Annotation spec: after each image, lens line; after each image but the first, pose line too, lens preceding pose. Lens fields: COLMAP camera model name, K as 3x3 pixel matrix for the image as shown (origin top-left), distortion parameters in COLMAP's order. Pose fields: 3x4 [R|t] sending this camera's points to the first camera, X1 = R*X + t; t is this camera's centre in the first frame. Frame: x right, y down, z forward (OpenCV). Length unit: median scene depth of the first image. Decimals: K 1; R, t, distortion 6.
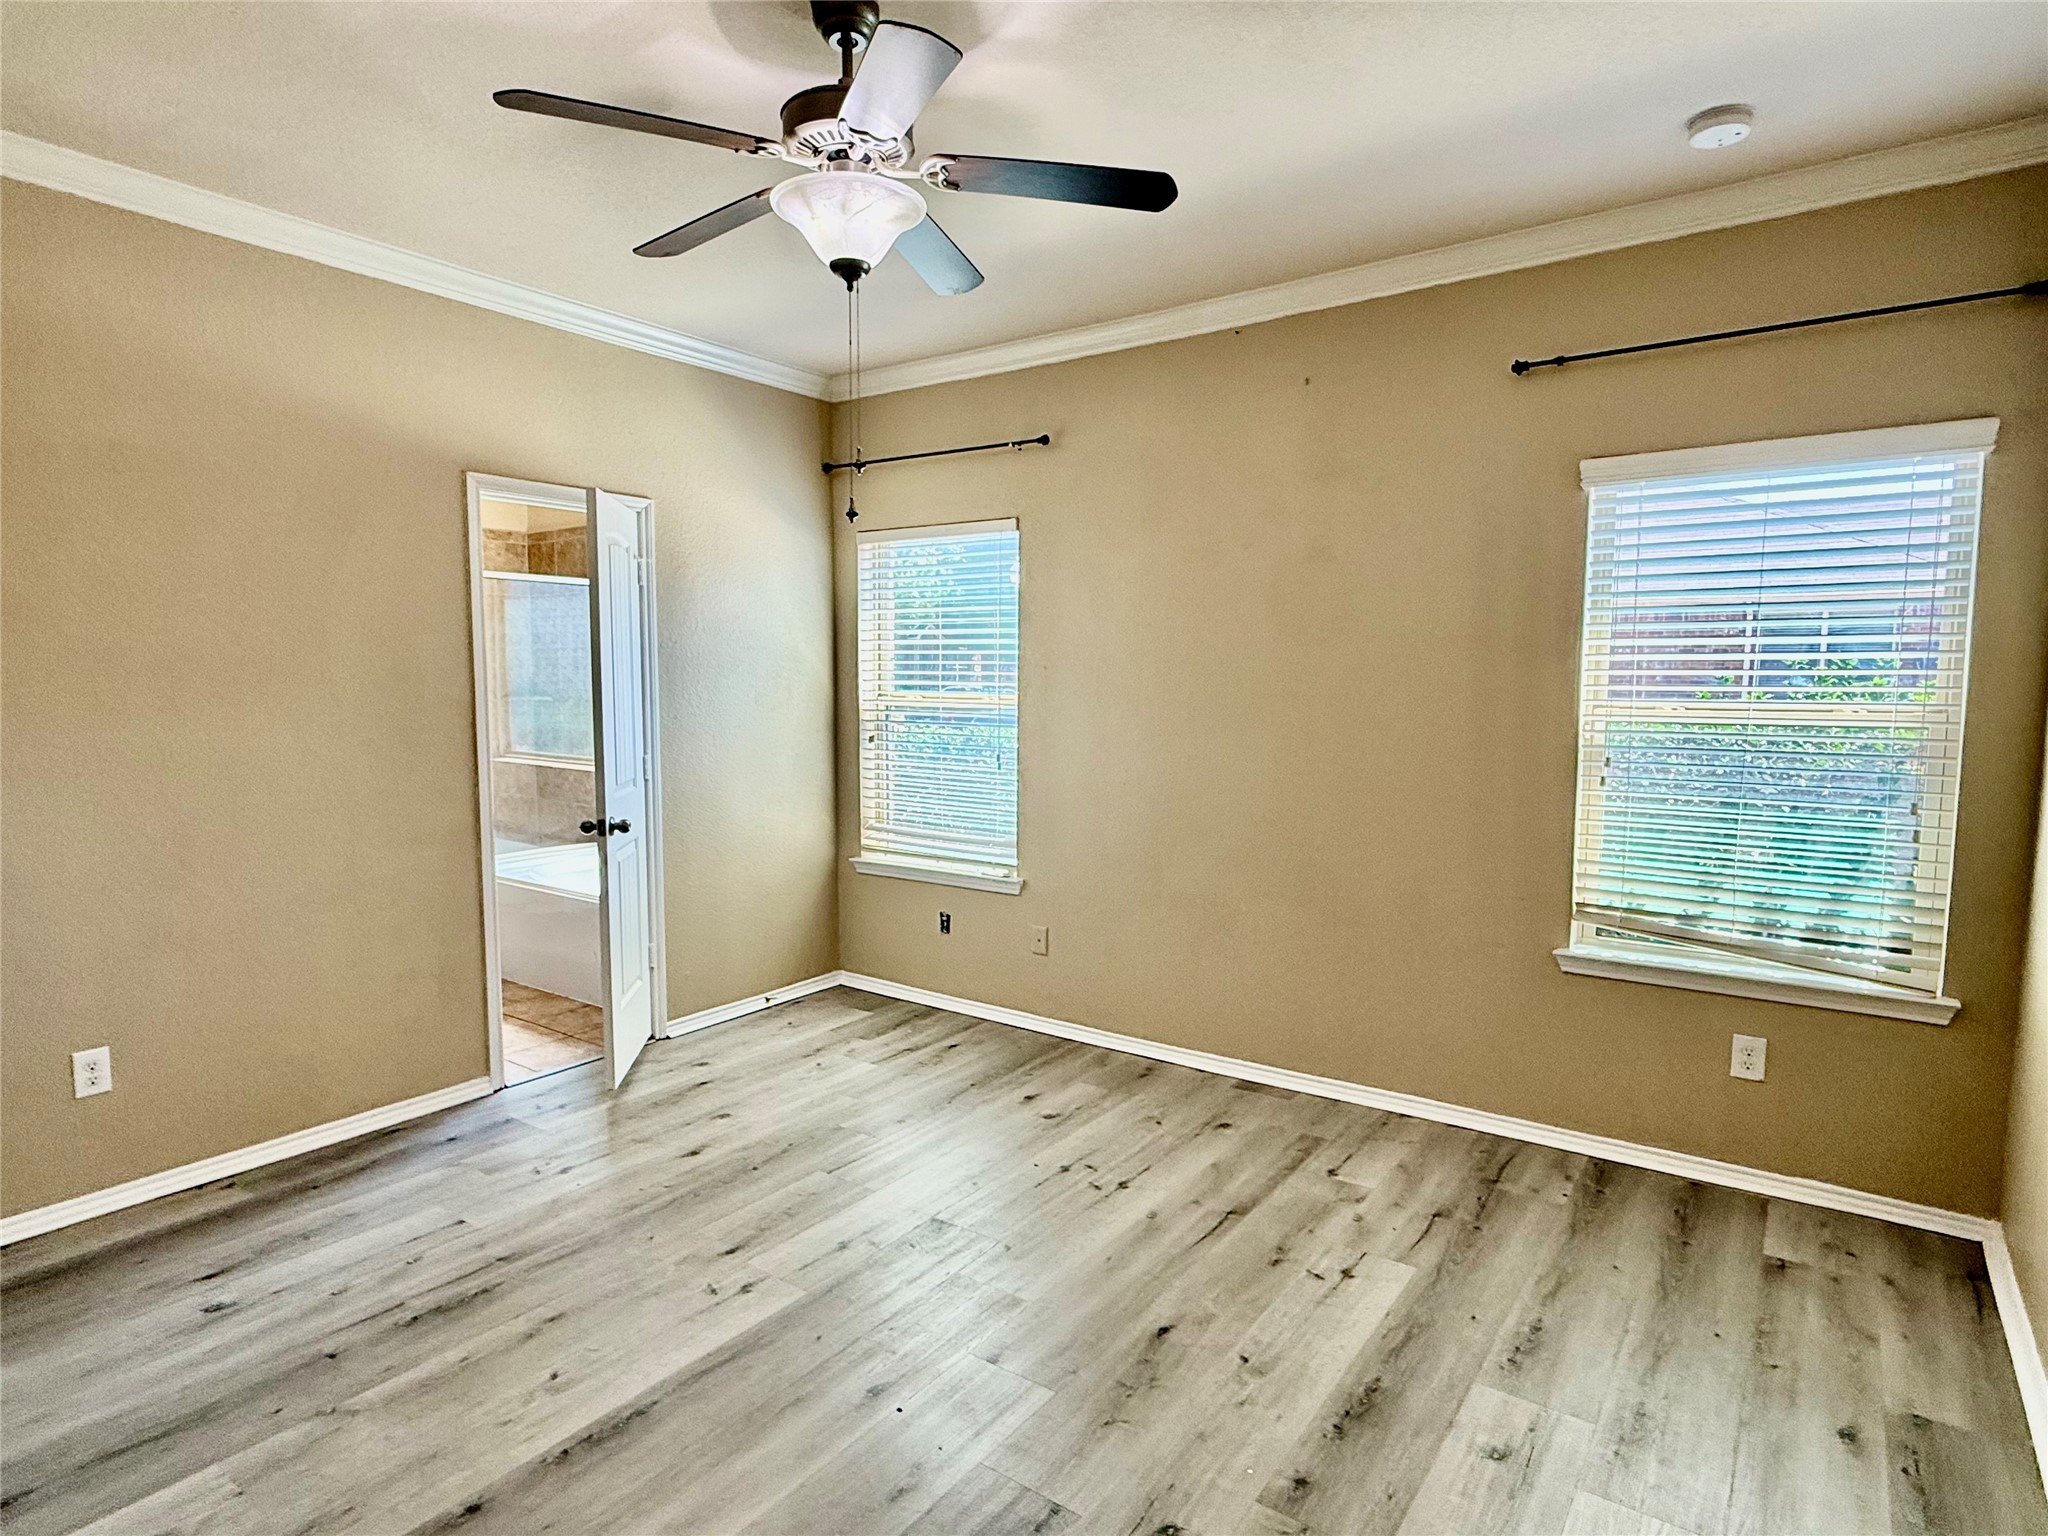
lens RADIAL K [[1118.7, 0, 1018.8], [0, 1118.7, 776.9], [0, 0, 1]] dist [-0.000986, -0.000009]
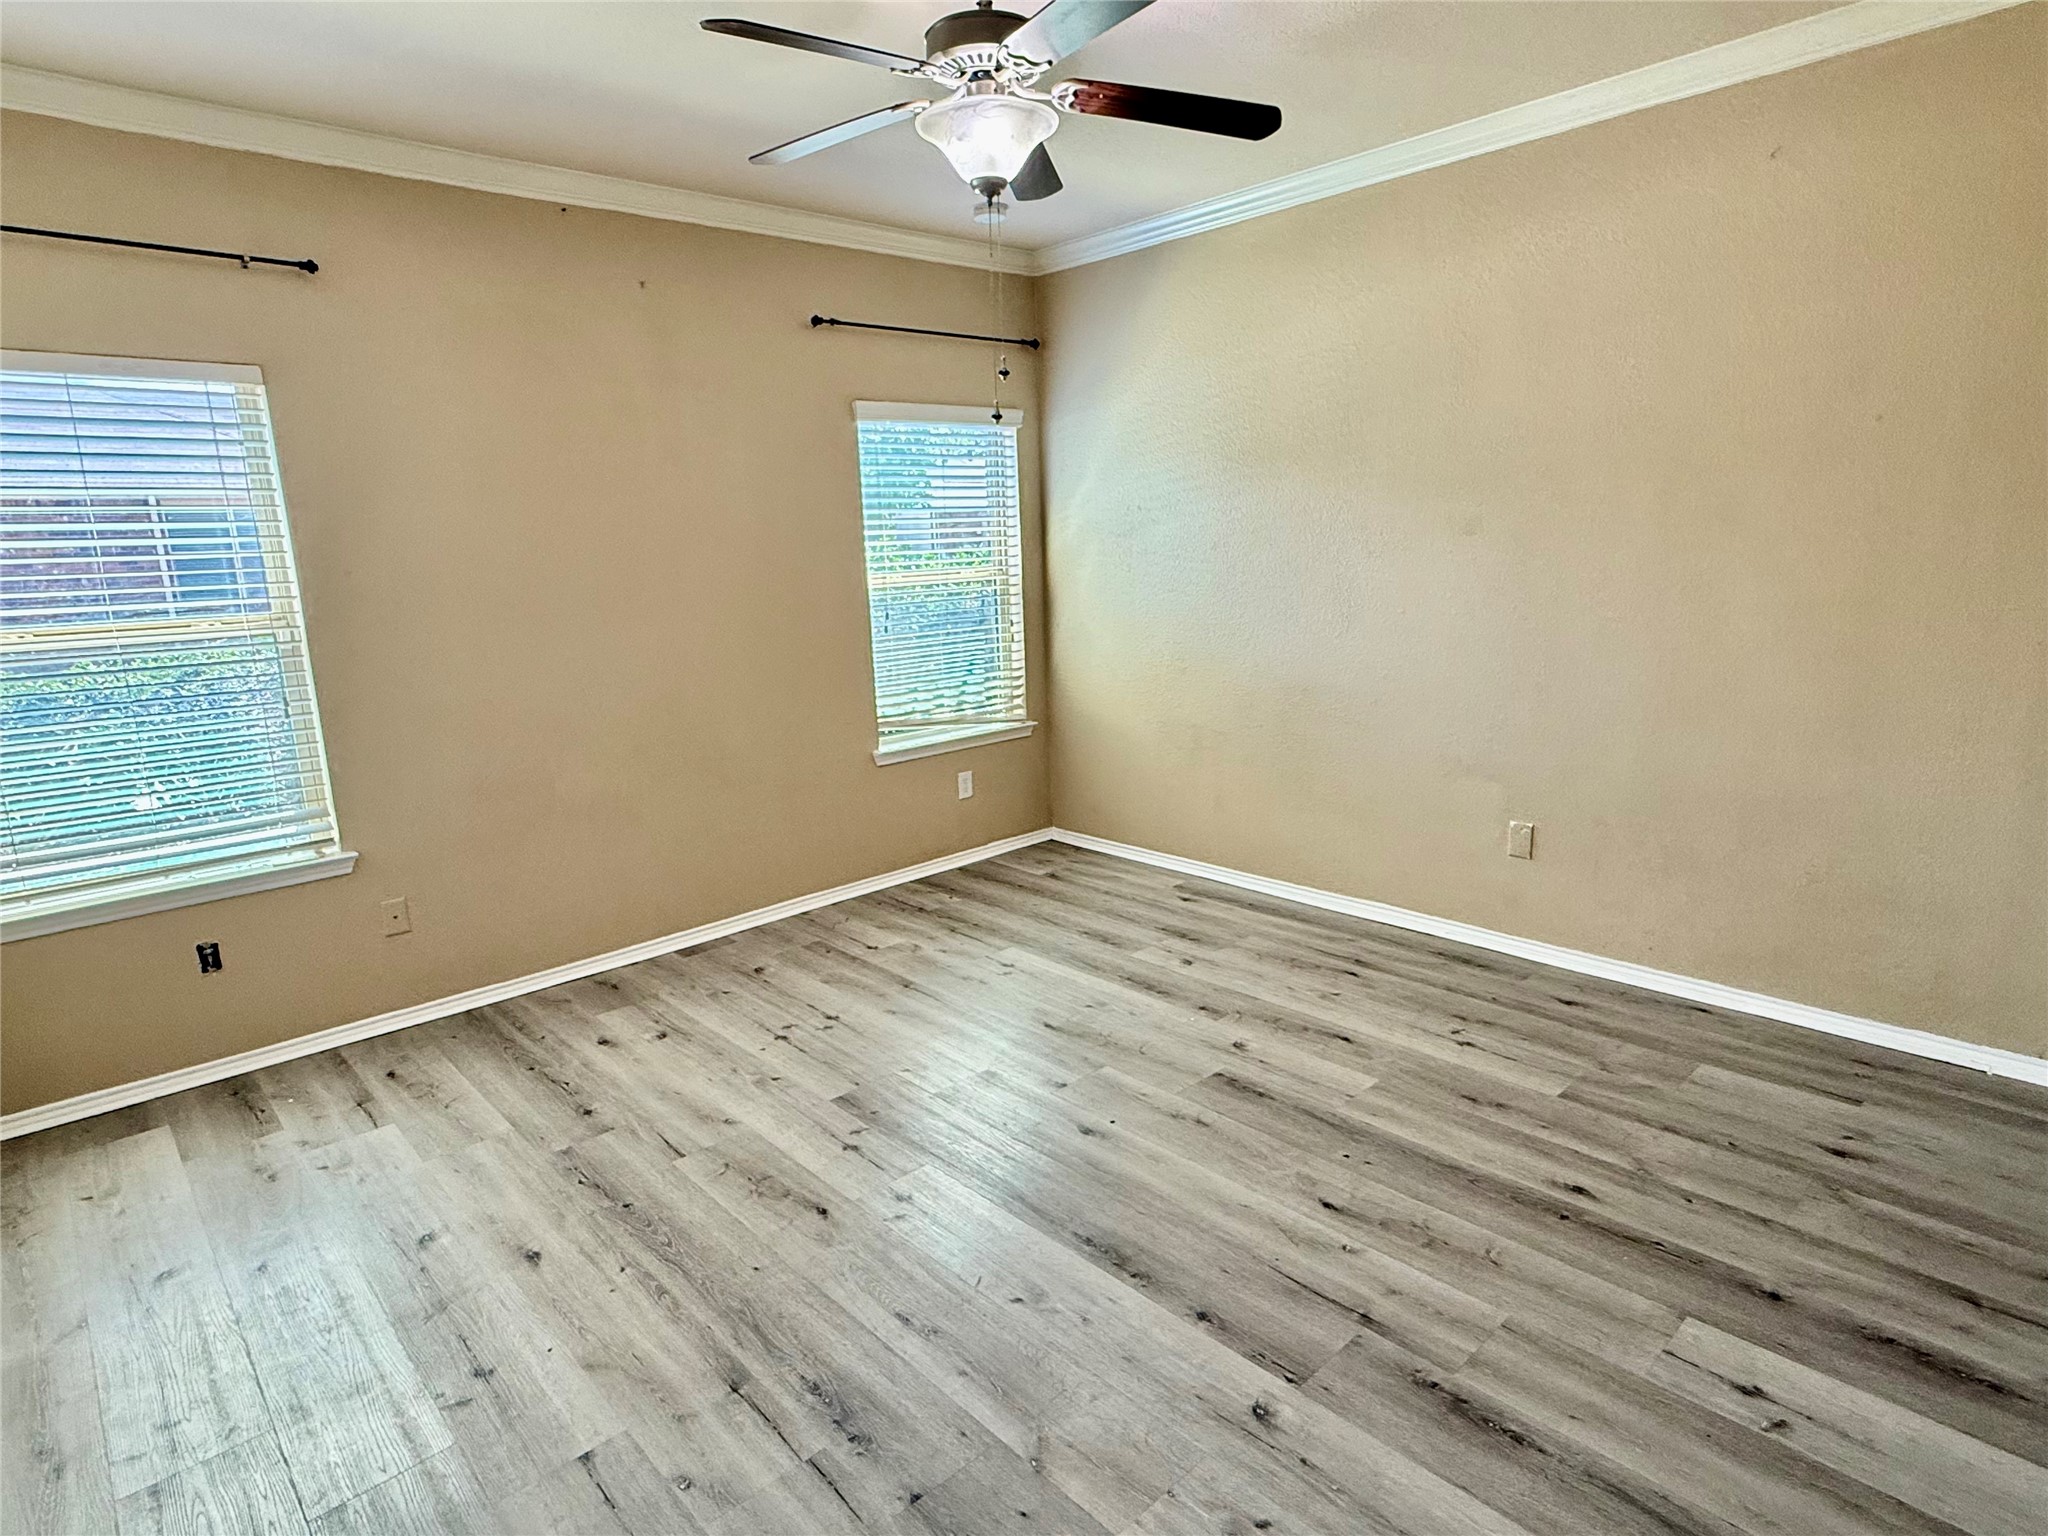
lens RADIAL K [[1118.7, 0, 1018.8], [0, 1118.7, 776.9], [0, 0, 1]] dist [-0.000986, -0.000009]
pose [[0.204487, -0.215356, 0.954886, -0.909548], [0.128693, 0.972946, 0.191869, -0.069015], [-0.970373, 0.083652, 0.226670, 0.538825]]
